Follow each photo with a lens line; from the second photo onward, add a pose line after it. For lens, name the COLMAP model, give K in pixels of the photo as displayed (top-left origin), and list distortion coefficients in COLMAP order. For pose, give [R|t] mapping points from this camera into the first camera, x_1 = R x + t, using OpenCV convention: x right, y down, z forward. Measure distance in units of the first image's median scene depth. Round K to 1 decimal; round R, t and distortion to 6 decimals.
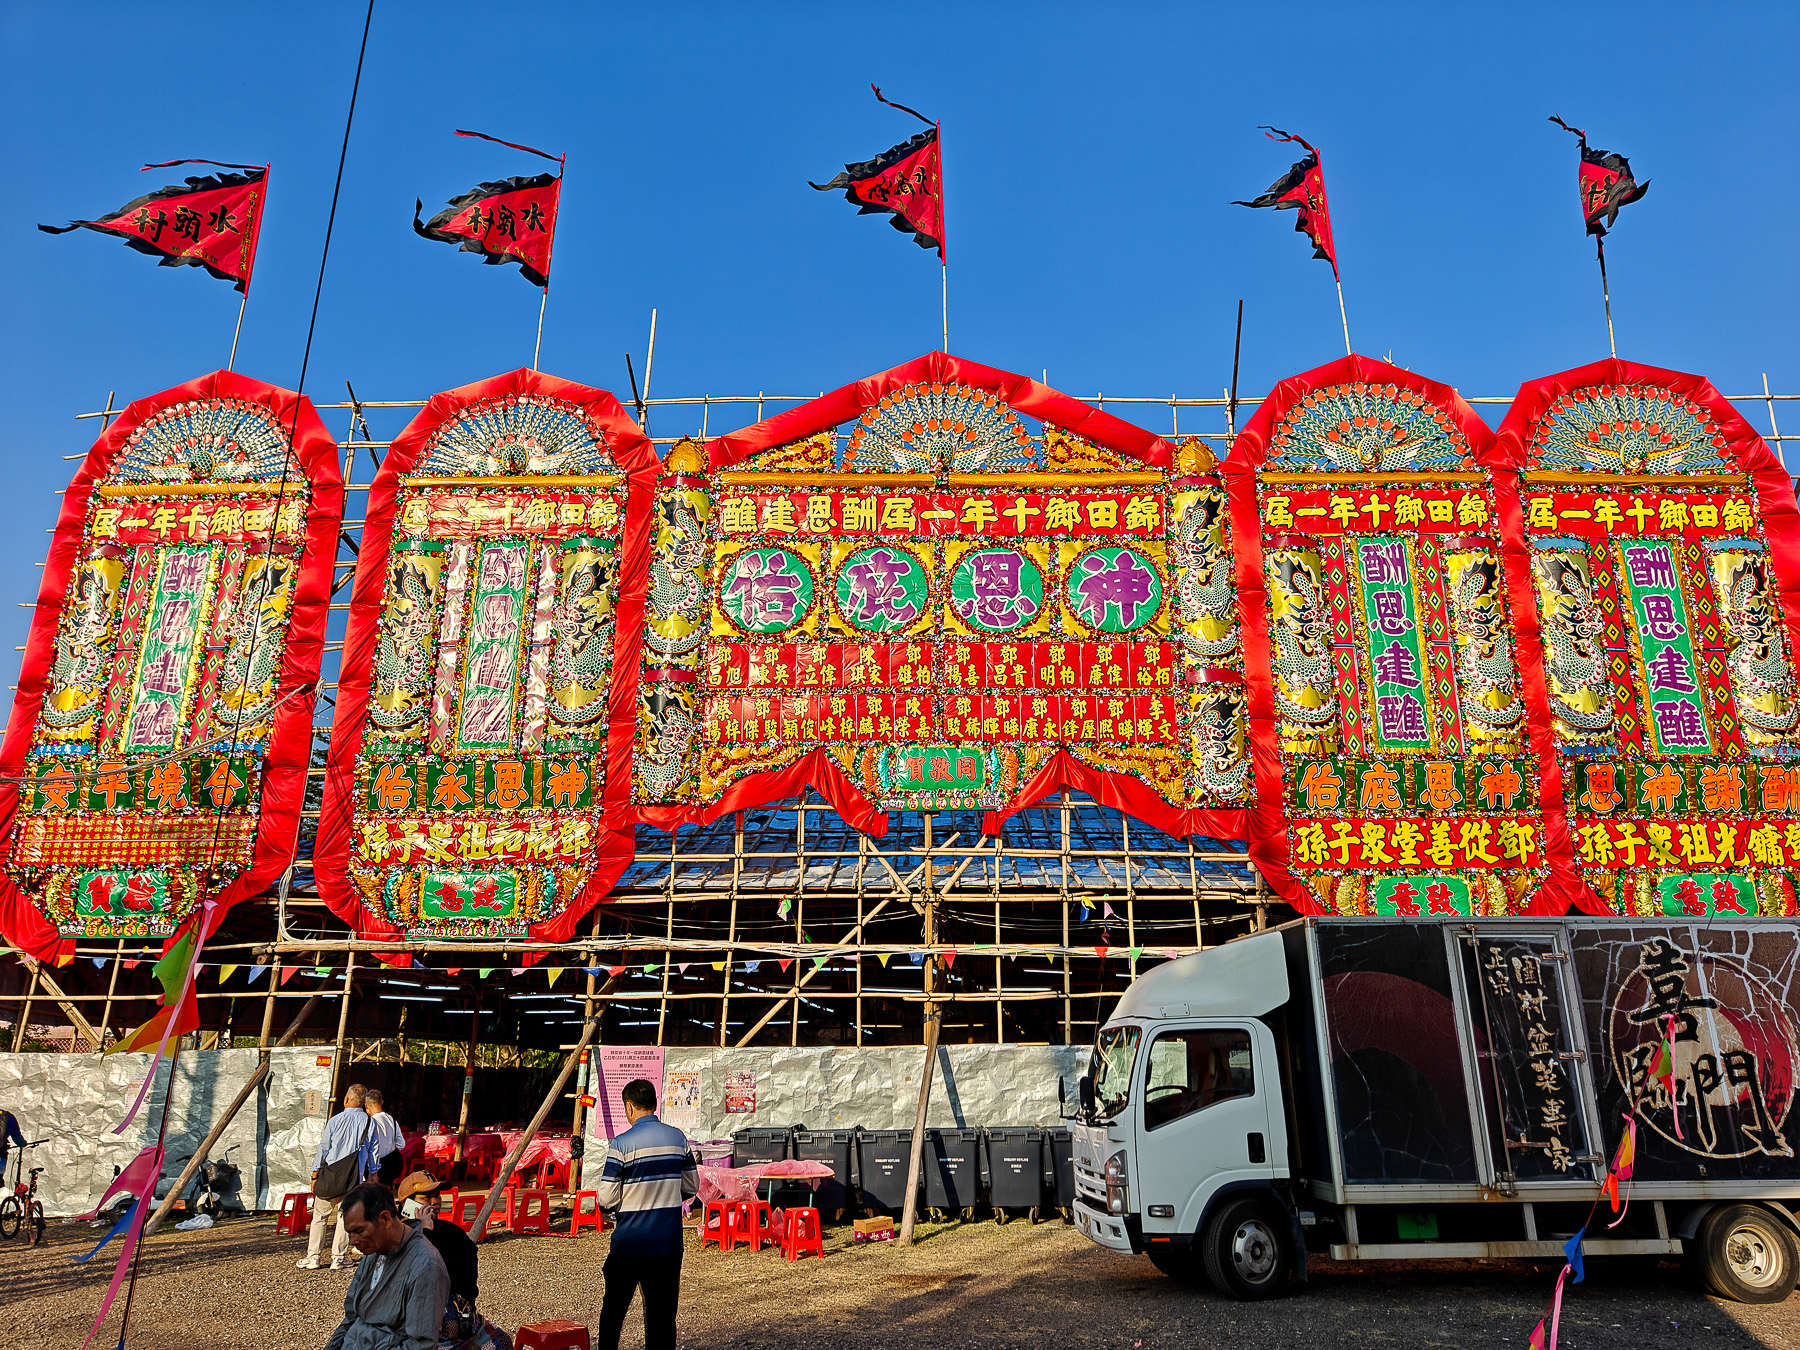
lens RADIAL K [[1204.7, 0, 899.2], [0, 1204.7, 676.9], [0, 0, 1]] dist [0.035095, -0.032096]
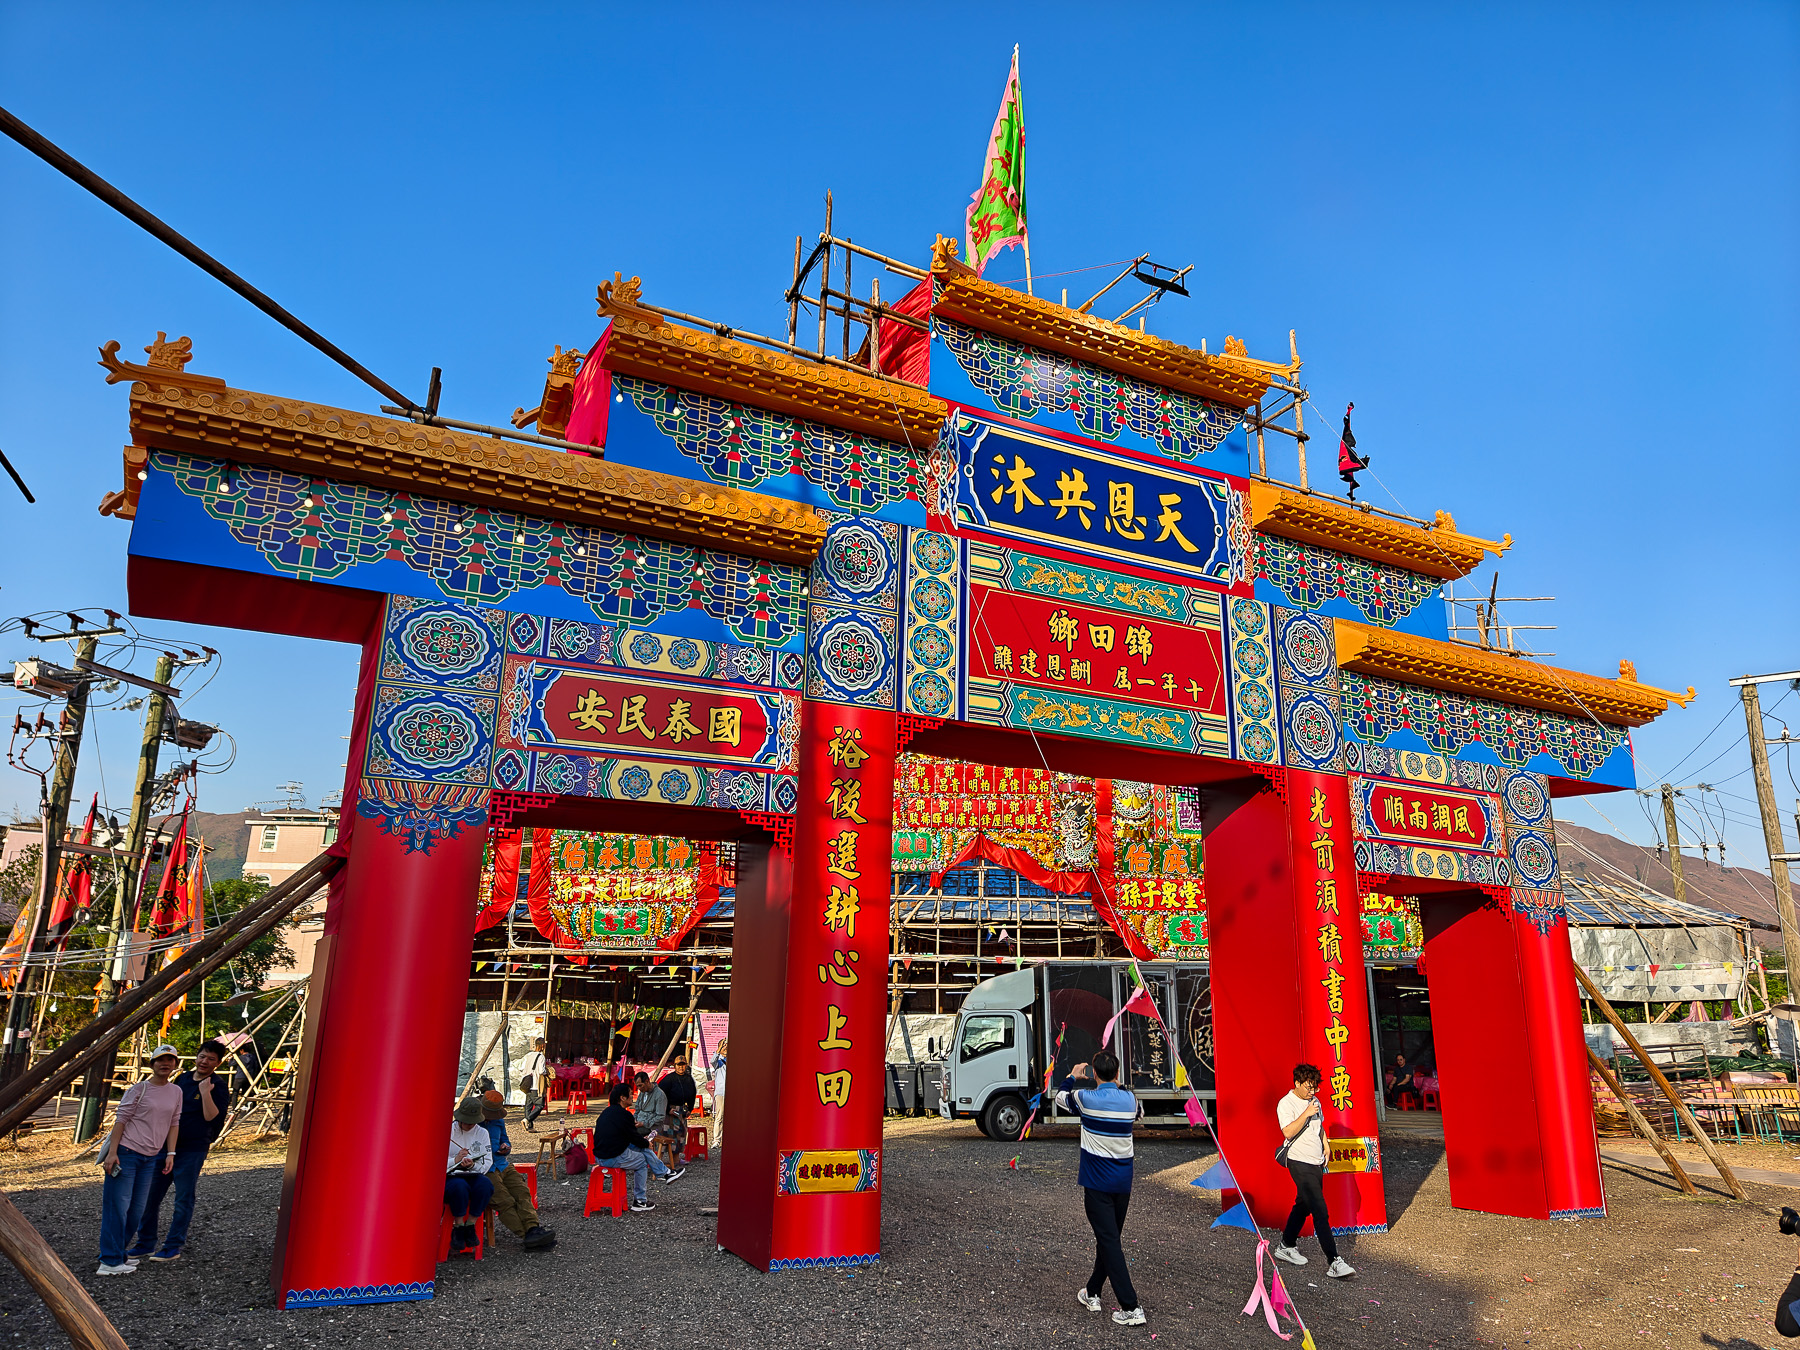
lens RADIAL K [[1202.1, 0, 901.7], [0, 1202.1, 675.5], [0, 0, 1]] dist [0.066711, -0.086723]
pose [[0.998173, -0.004977, -0.060219, 0.131236], [0.007395, 0.999172, 0.039999, -0.221498], [0.059970, -0.040371, 0.997383, -0.620459]]
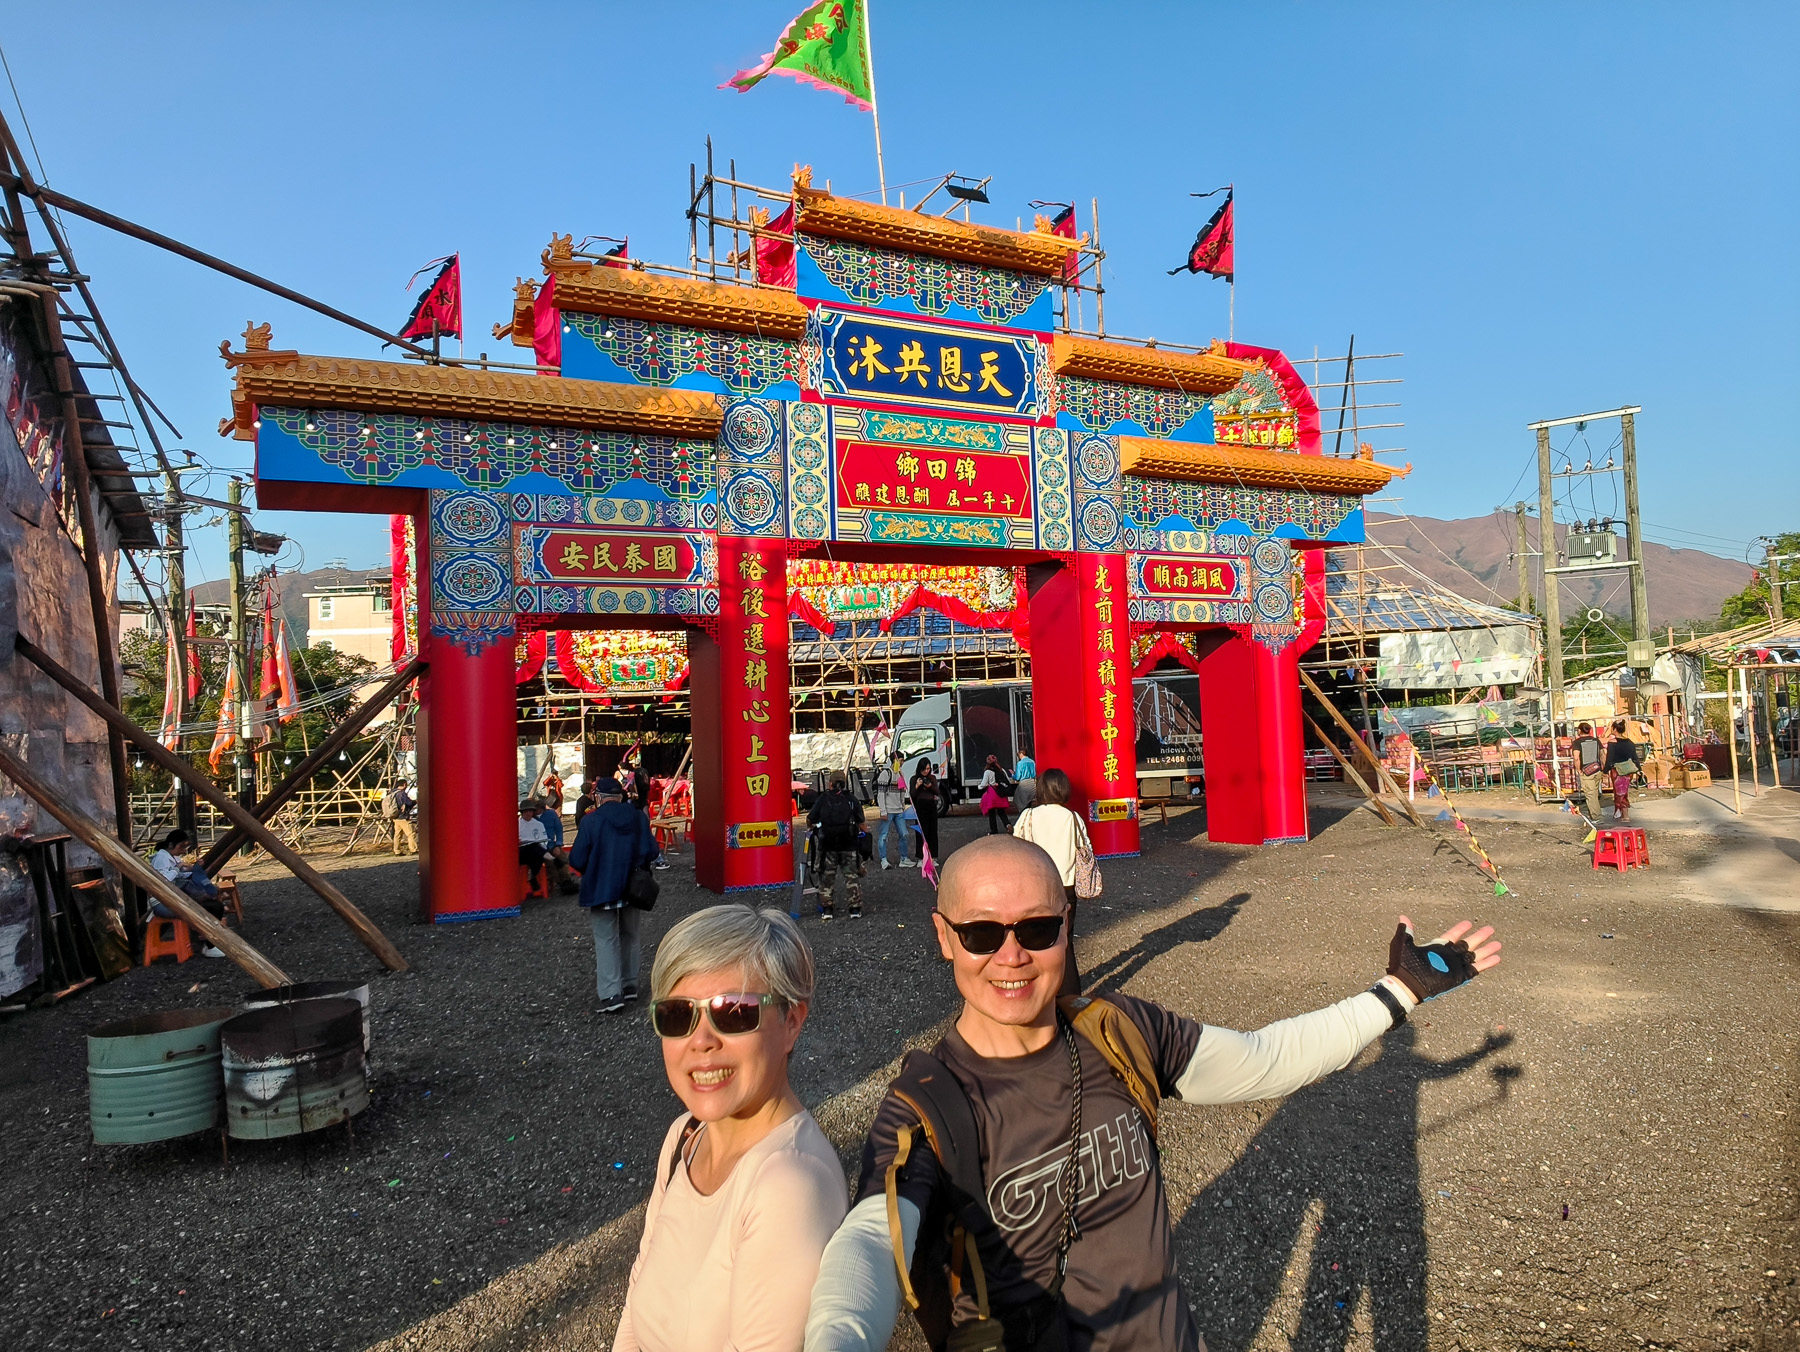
lens RADIAL K [[1138.0, 0, 894.7], [0, 1138.0, 680.2], [0, 0, 1]] dist [0.074488, -0.088745]
pose [[0.996249, -0.044723, -0.074080, 0.228968], [0.063212, 0.960764, 0.270069, -0.299579], [0.059095, -0.273739, 0.959987, -0.840731]]
